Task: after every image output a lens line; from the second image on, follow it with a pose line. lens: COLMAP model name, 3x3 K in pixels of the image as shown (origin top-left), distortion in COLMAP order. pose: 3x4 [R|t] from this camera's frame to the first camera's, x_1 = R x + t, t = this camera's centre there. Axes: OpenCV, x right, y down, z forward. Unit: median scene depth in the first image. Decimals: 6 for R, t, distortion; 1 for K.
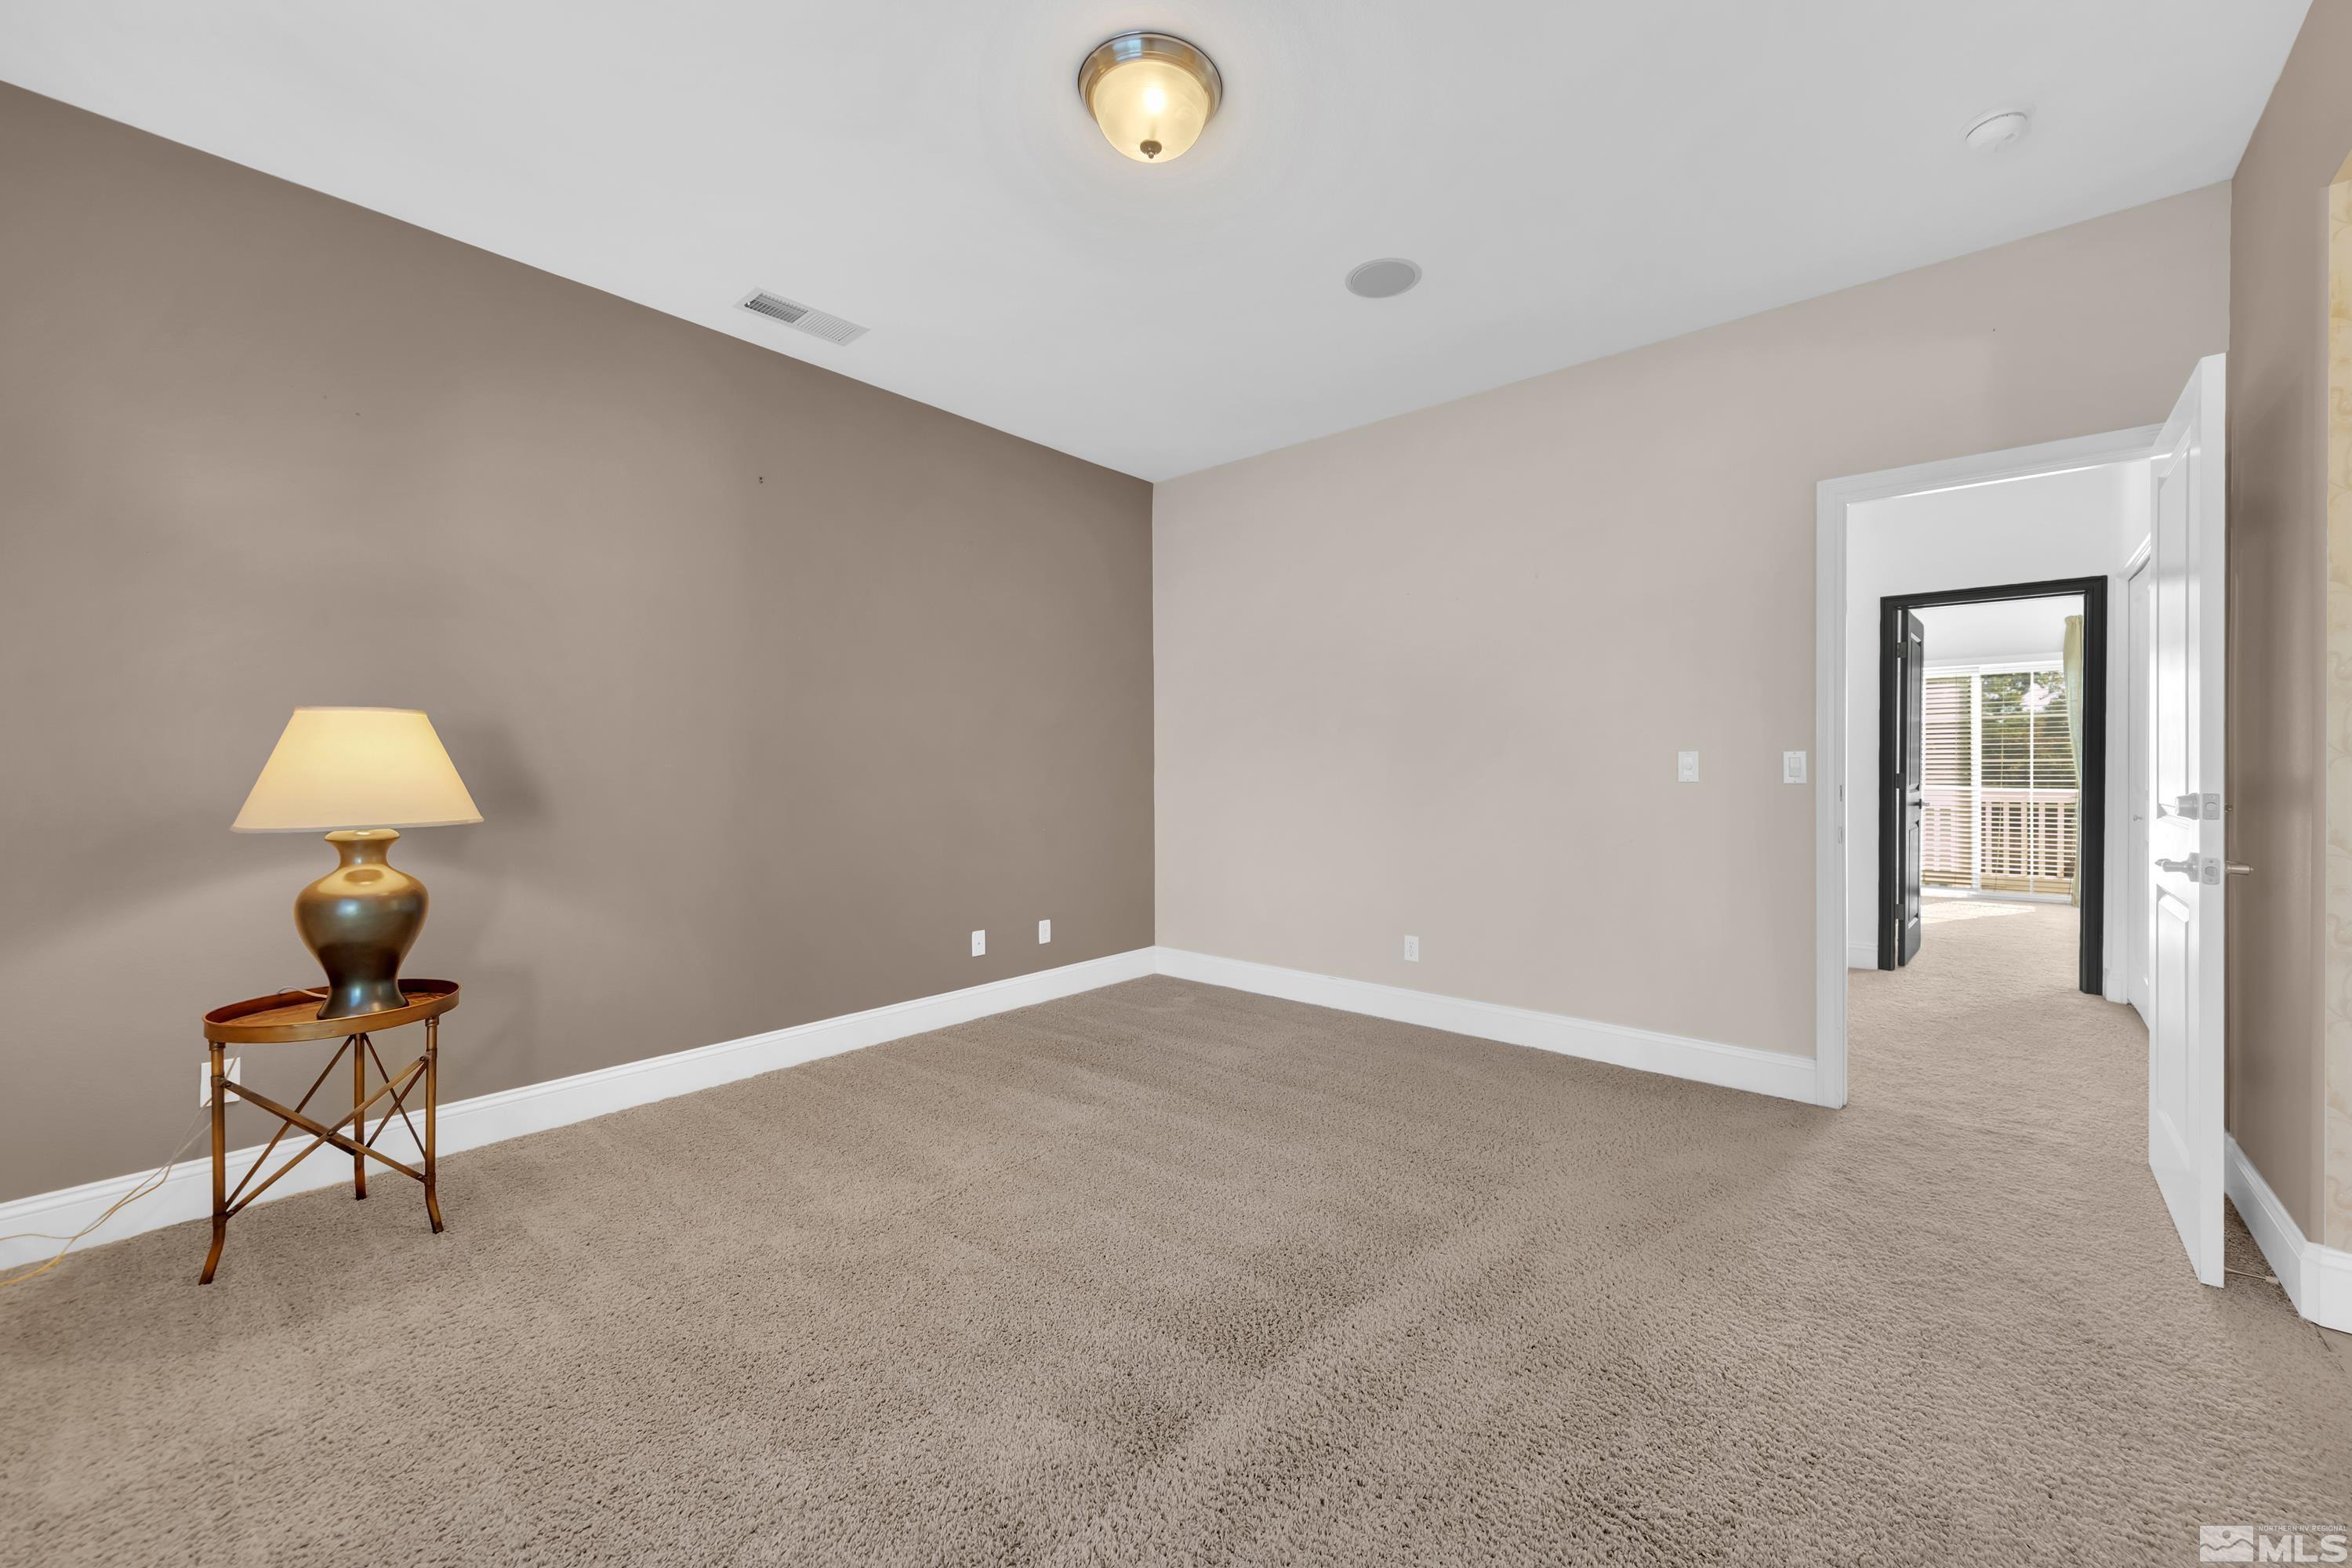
lens RADIAL K [[915.8, 0, 1172.0], [0, 915.8, 748.3], [0, 0, 1]] dist [-0.000436, -0.000118]
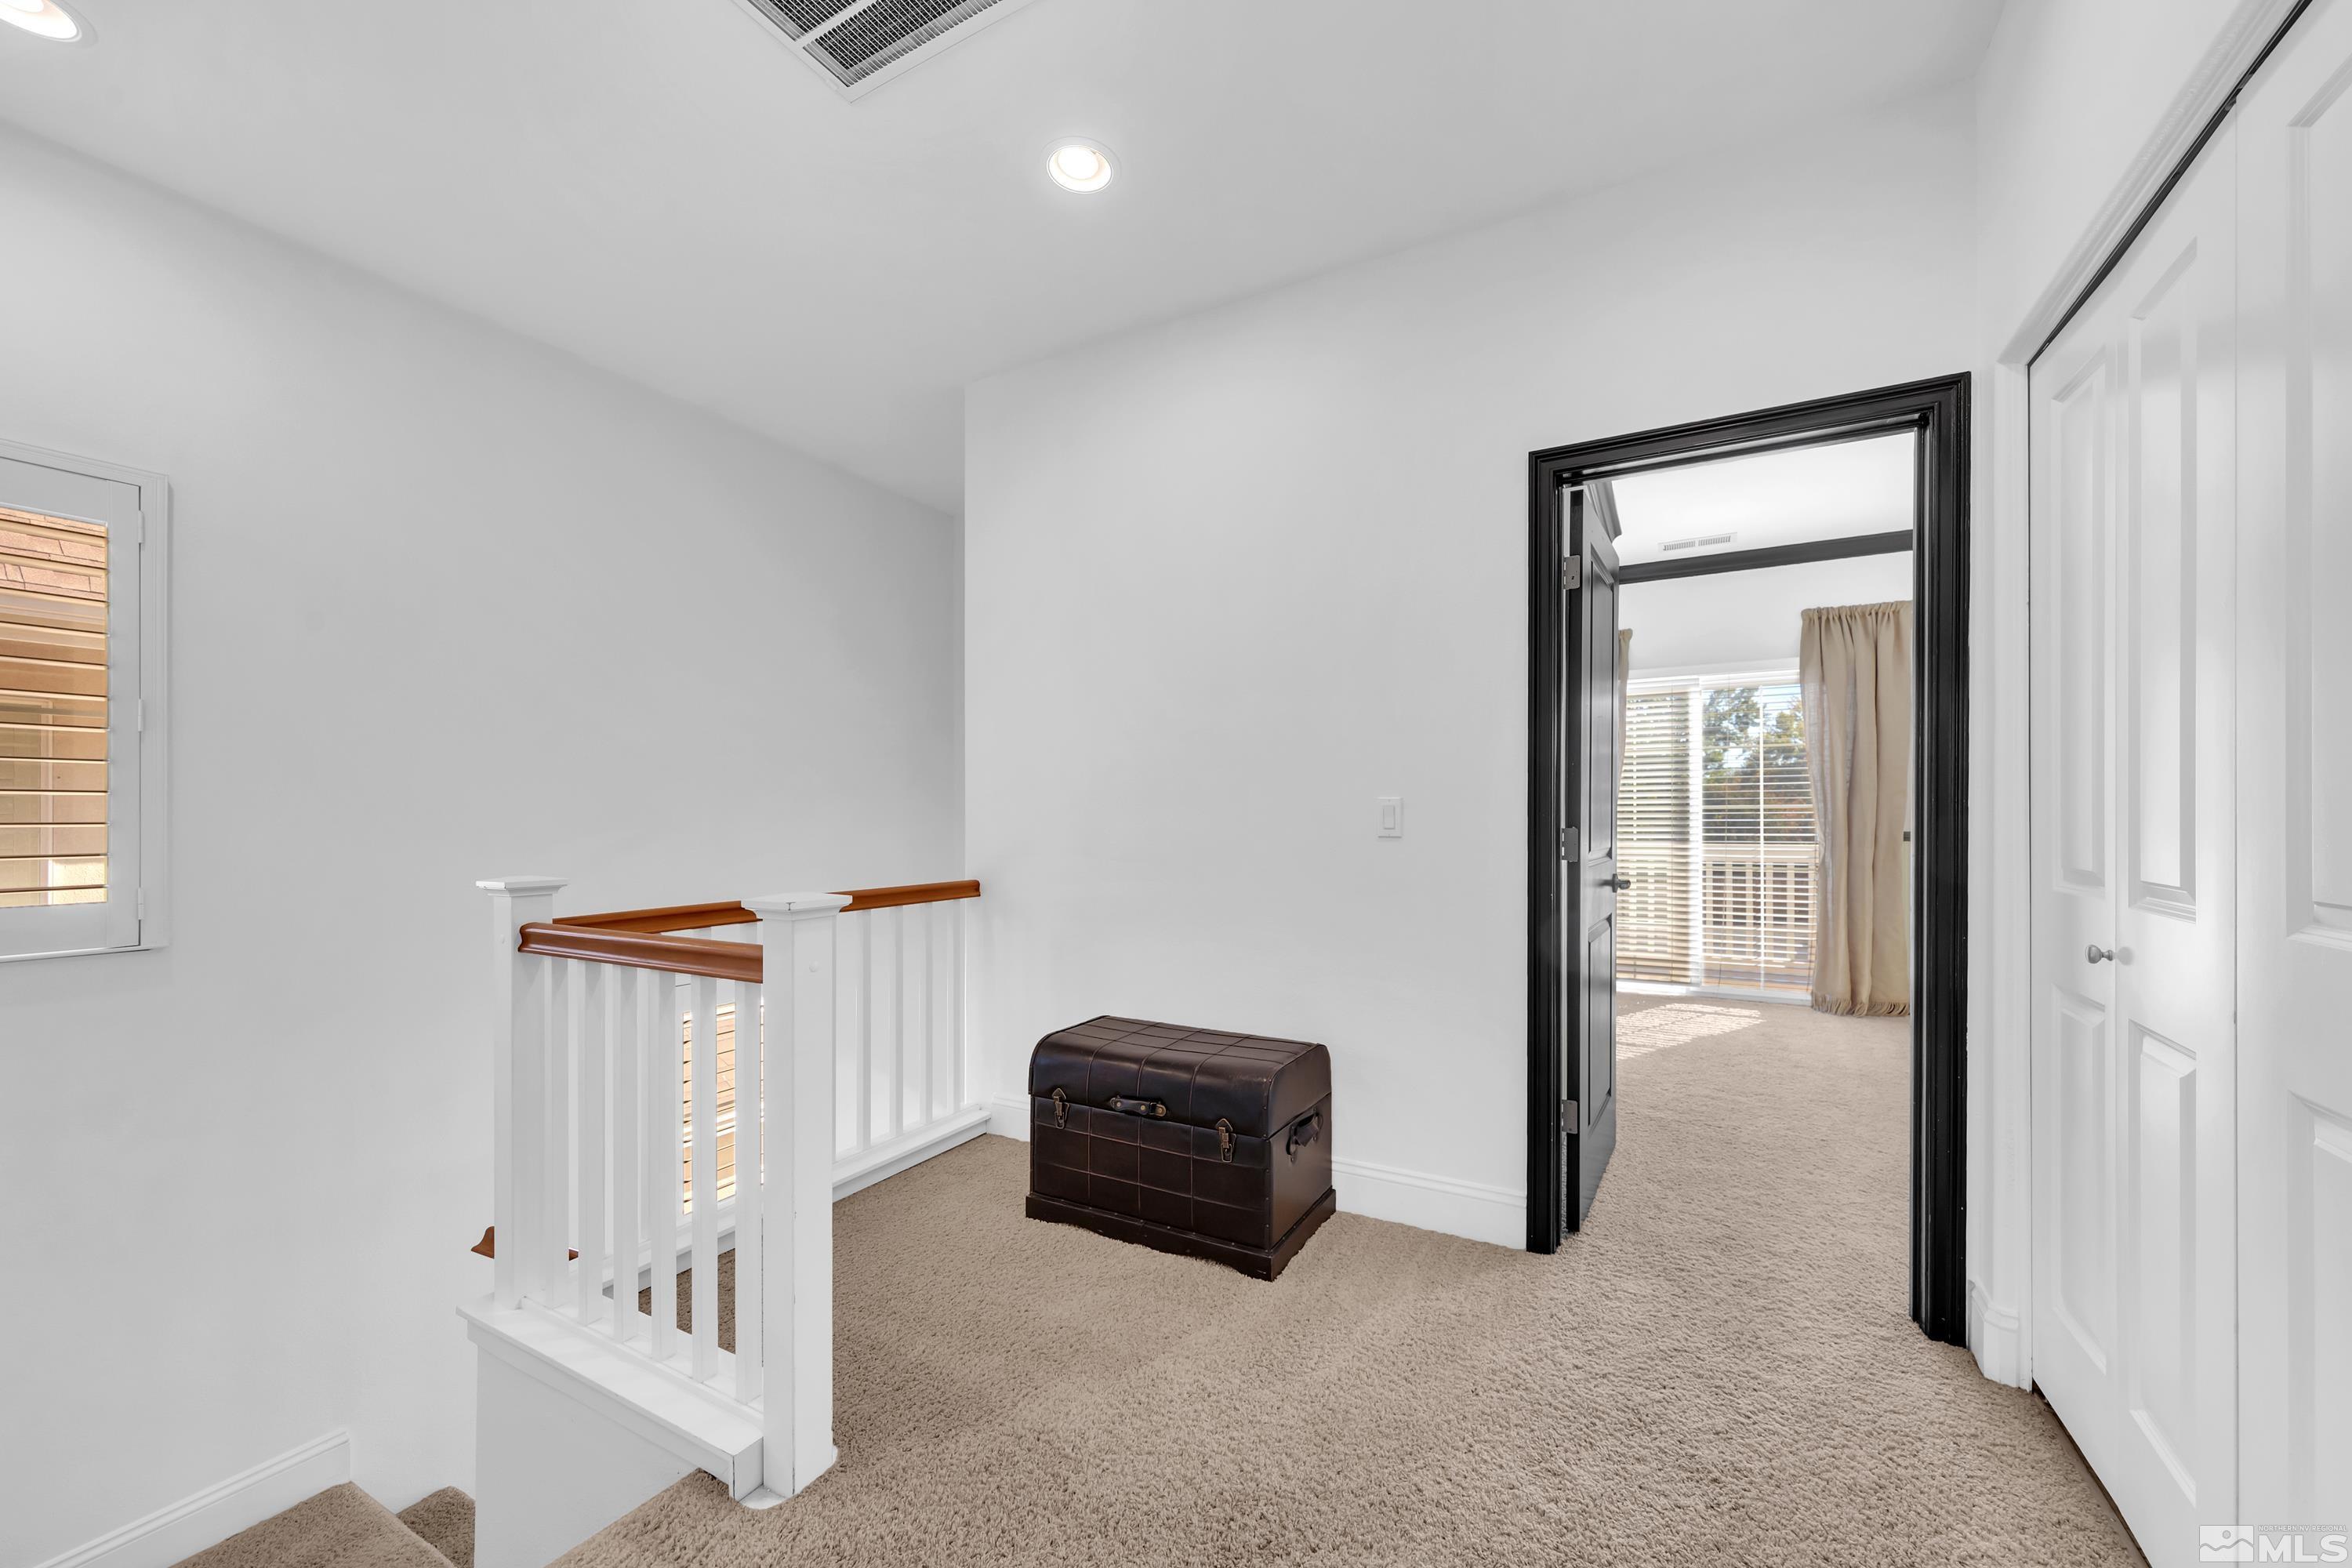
lens RADIAL K [[959.3, 0, 1176.0], [0, 959.3, 784.0], [0, 0, 1]] dist [0.032713, -0.000092]
pose [[0.972629, 0.007040, 0.232257, 0.328164], [-0.004809, 0.999937, -0.010170, 0.006148], [-0.232314, 0.008774, 0.972601, 0.381133]]
